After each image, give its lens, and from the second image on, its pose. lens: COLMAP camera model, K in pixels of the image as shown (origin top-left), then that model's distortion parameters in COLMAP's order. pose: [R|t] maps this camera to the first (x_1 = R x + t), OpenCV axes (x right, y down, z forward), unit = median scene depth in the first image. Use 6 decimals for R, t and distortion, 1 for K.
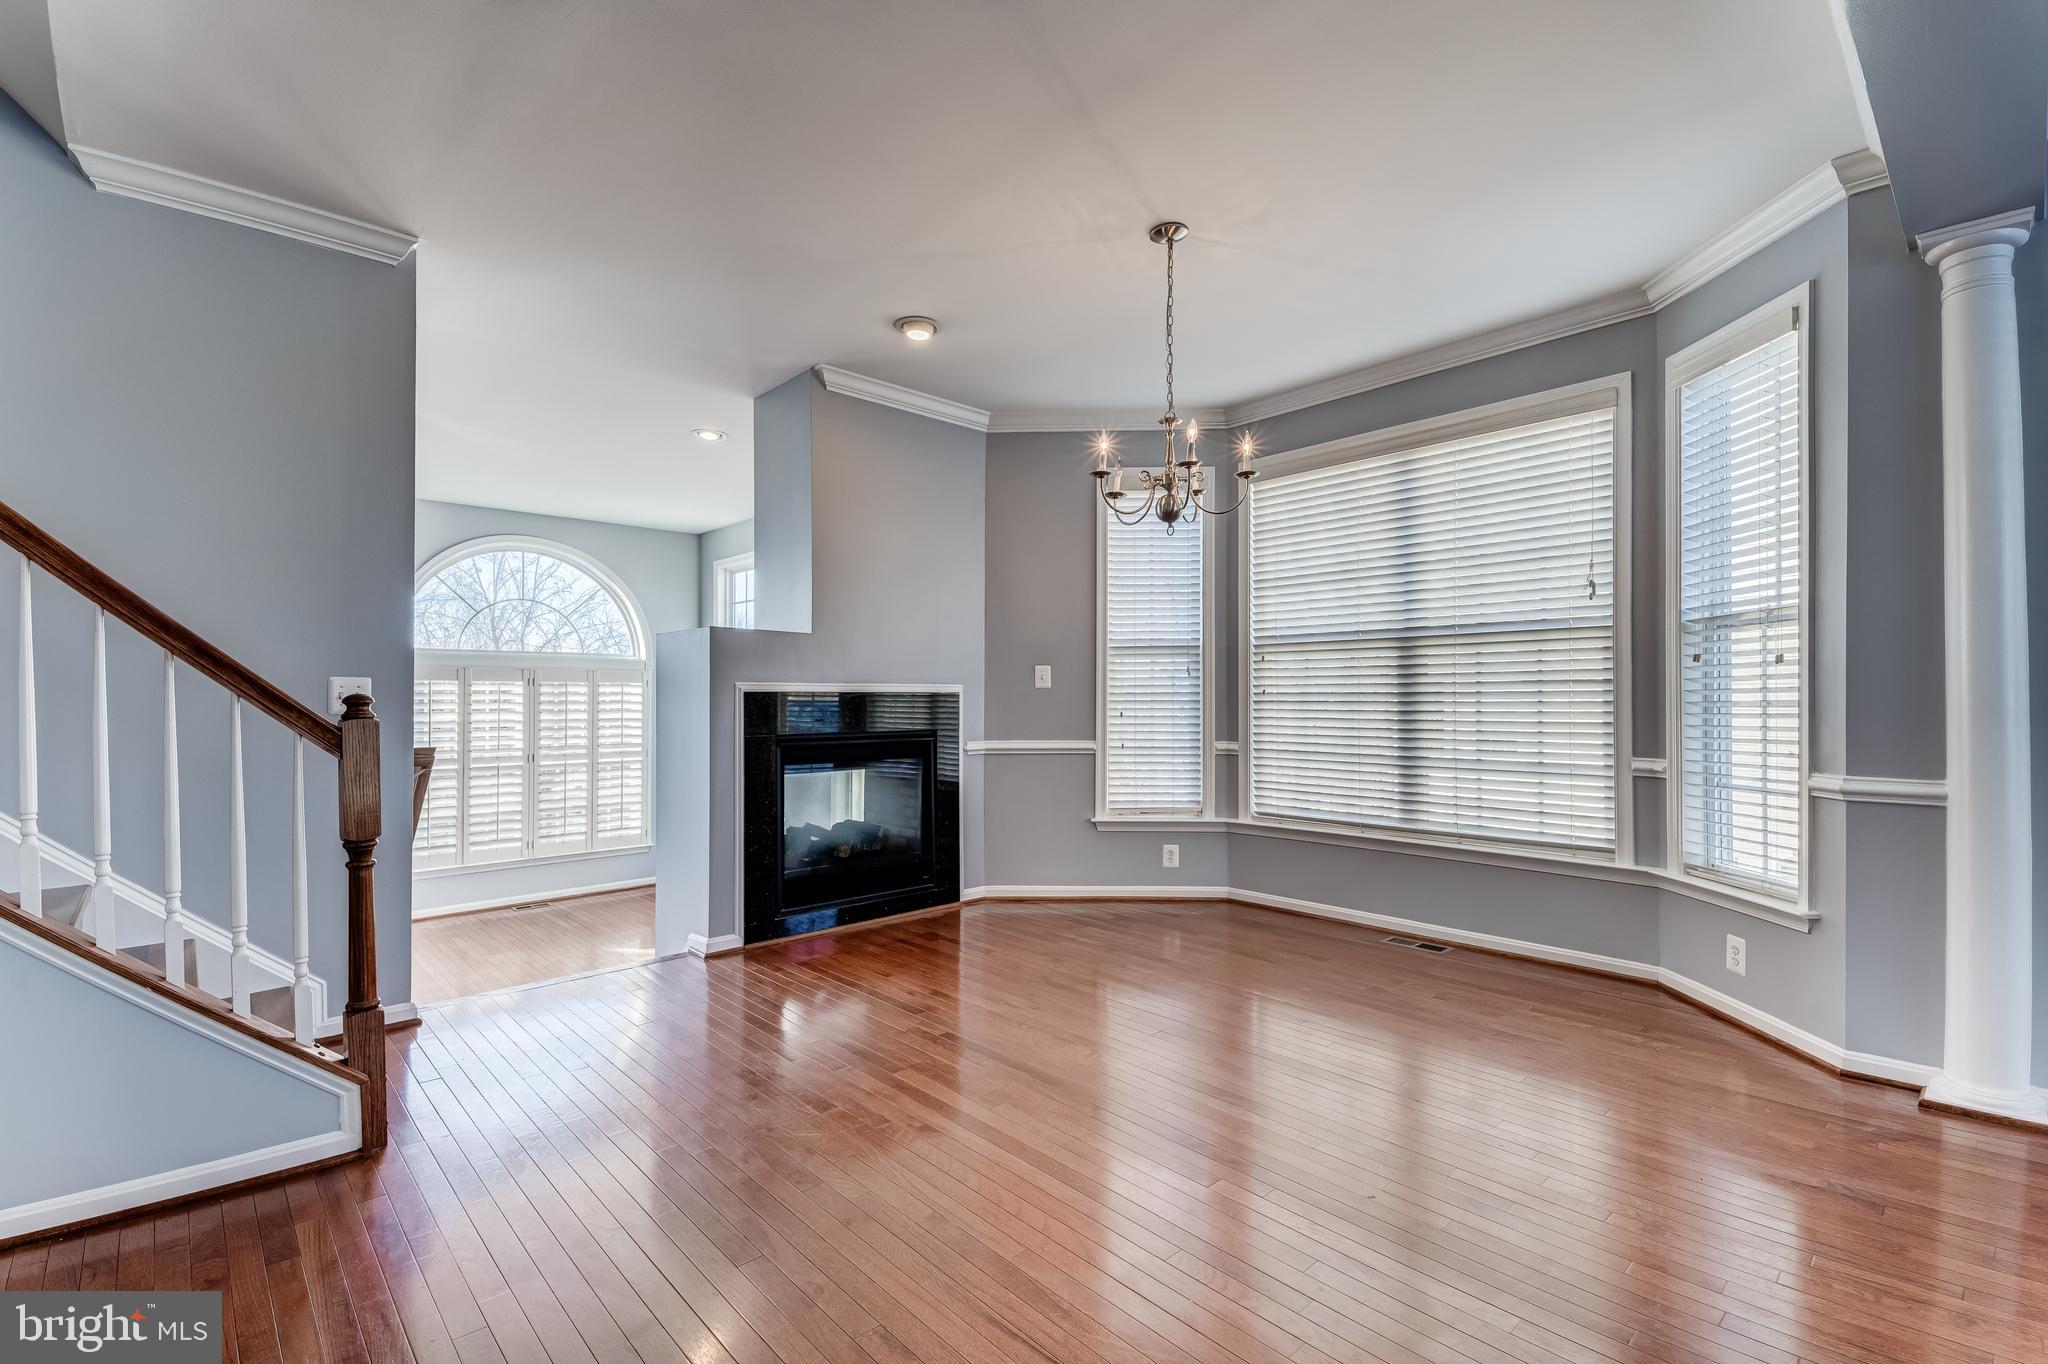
lens RADIAL K [[900.3, 0, 1025.7], [0, 900.3, 686.4], [0, 0, 1]] dist [0.038272, -0.025293]
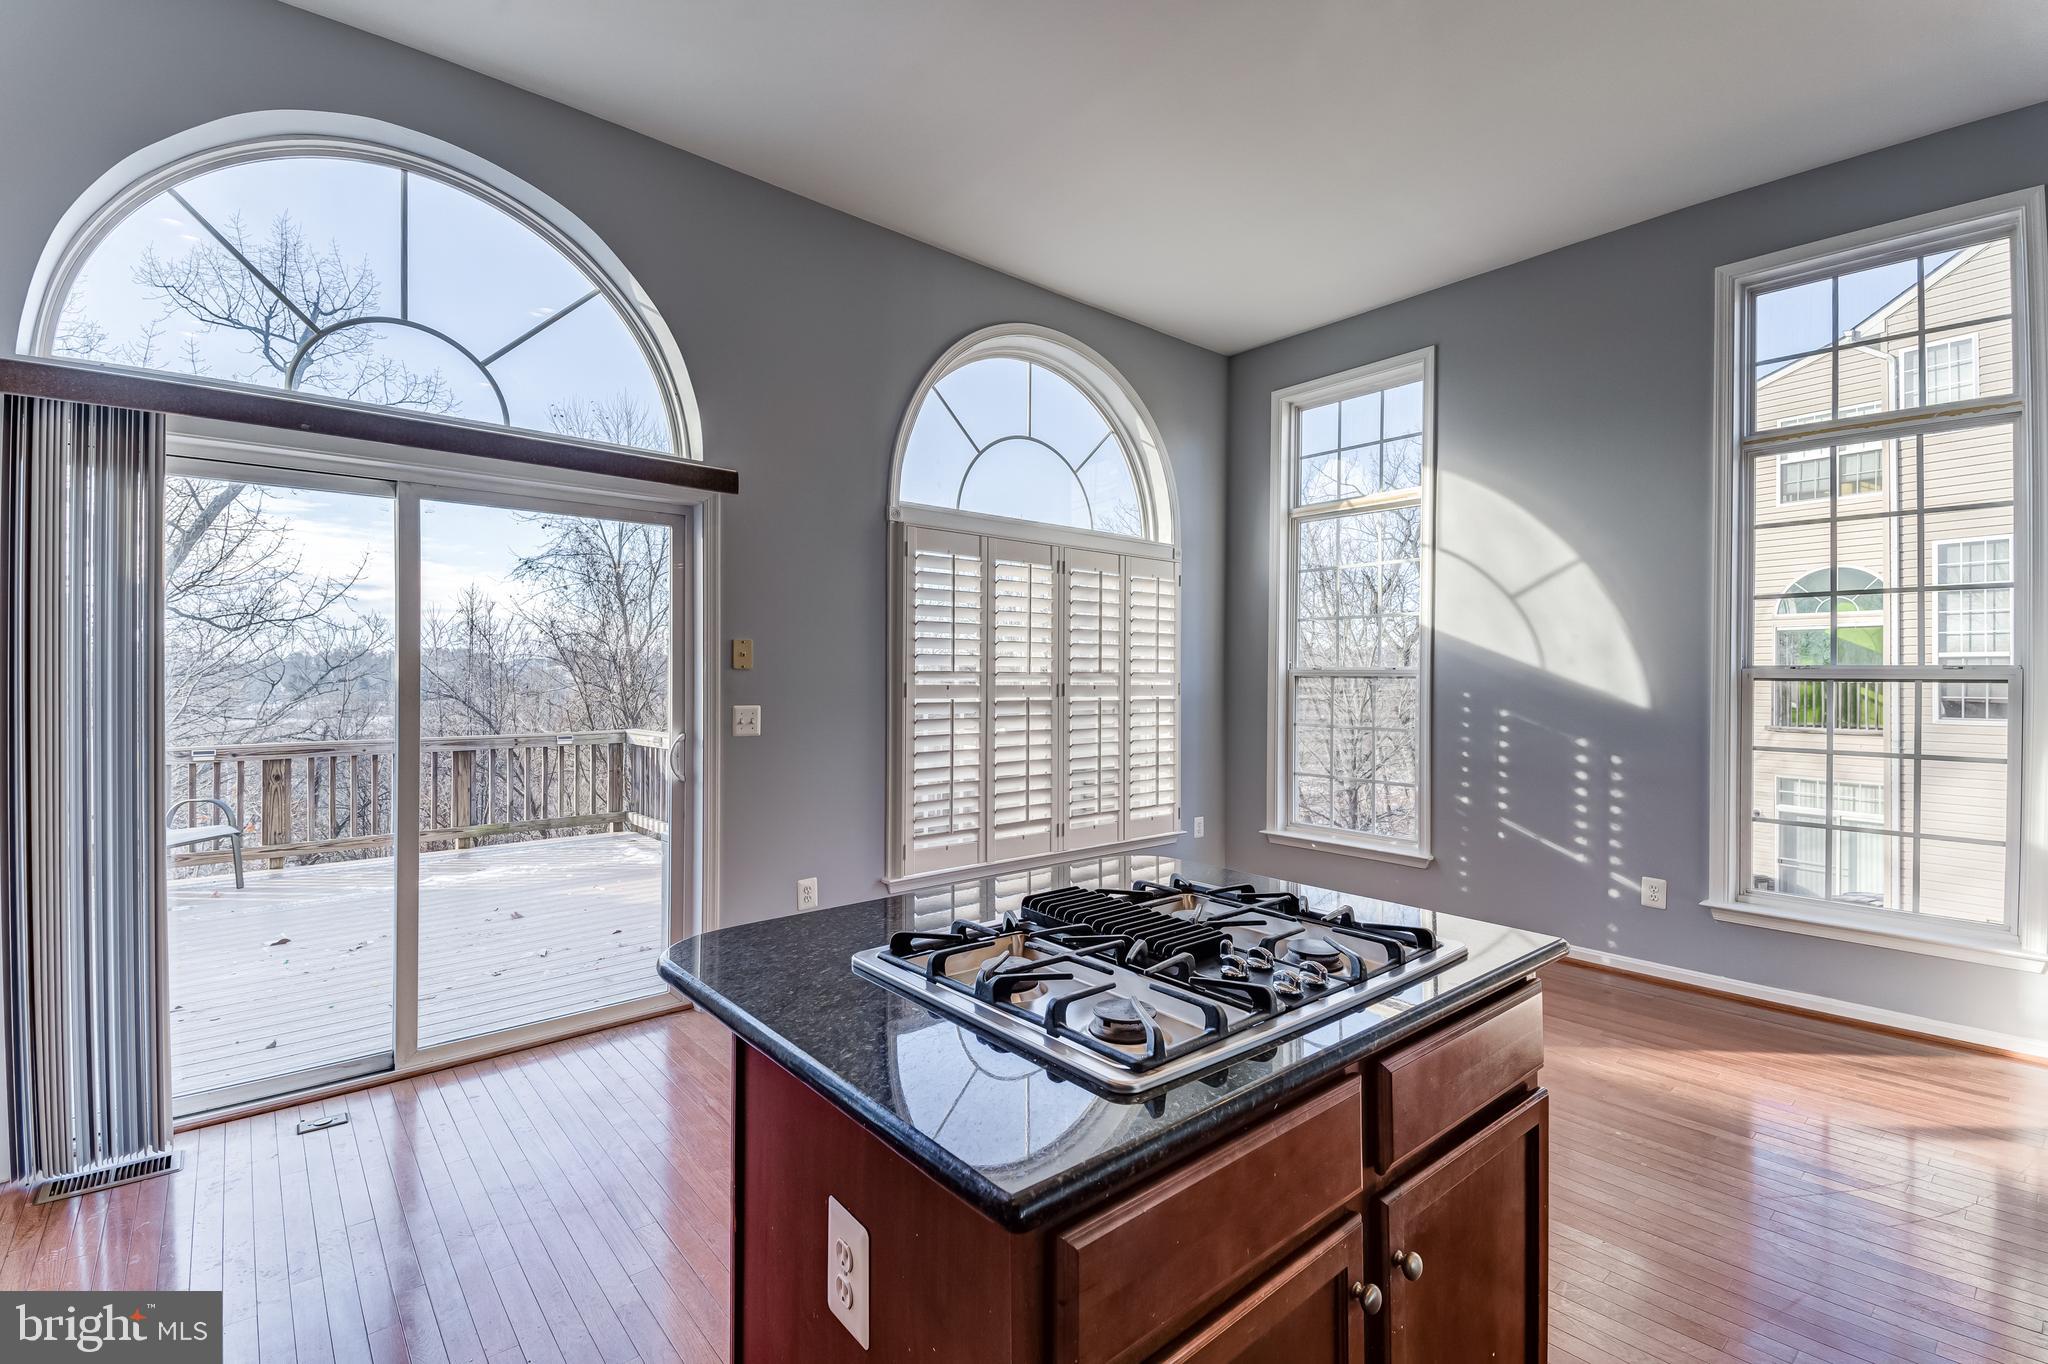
lens RADIAL K [[900.3, 0, 1025.7], [0, 900.3, 686.4], [0, 0, 1]] dist [0.038272, -0.025293]
pose [[0.999341, 0.006871, -0.035633, -0.833531], [-0.006063, 0.999723, 0.022738, 0.094892], [0.035779, -0.022507, 0.999106, 0.584148]]
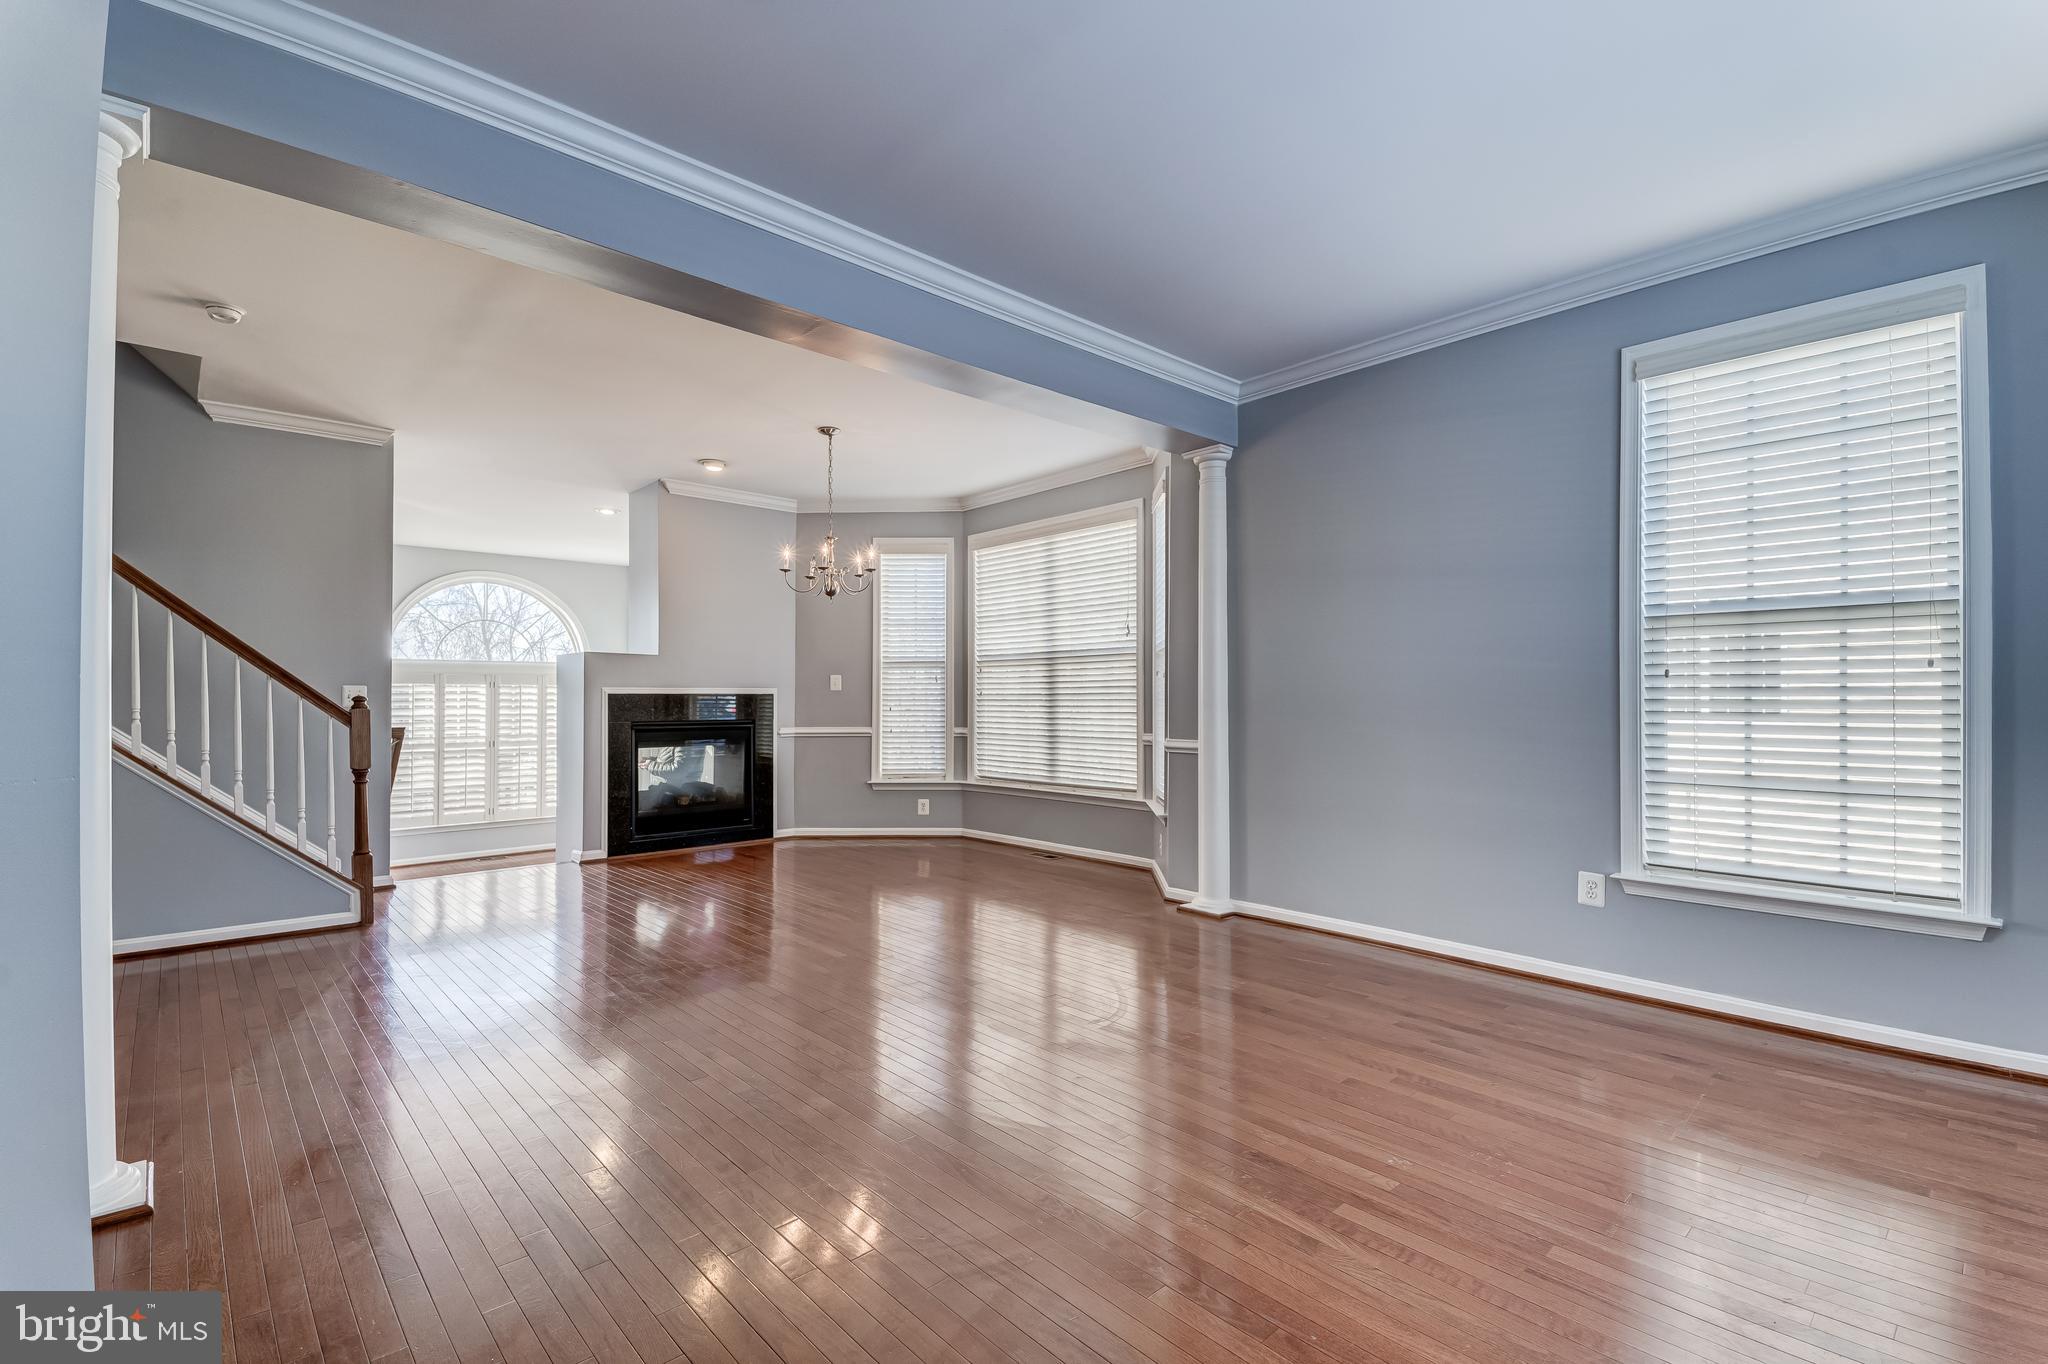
lens RADIAL K [[914.5, 0, 1038.3], [0, 914.5, 683.5], [0, 0, 1]] dist [0.033421, -0.026340]
pose [[0.999996, 0.000393, 0.002867, 0.346715], [-0.000388, 0.999998, -0.001779, -0.007123], [-0.002868, 0.001778, 0.999994, -0.476120]]
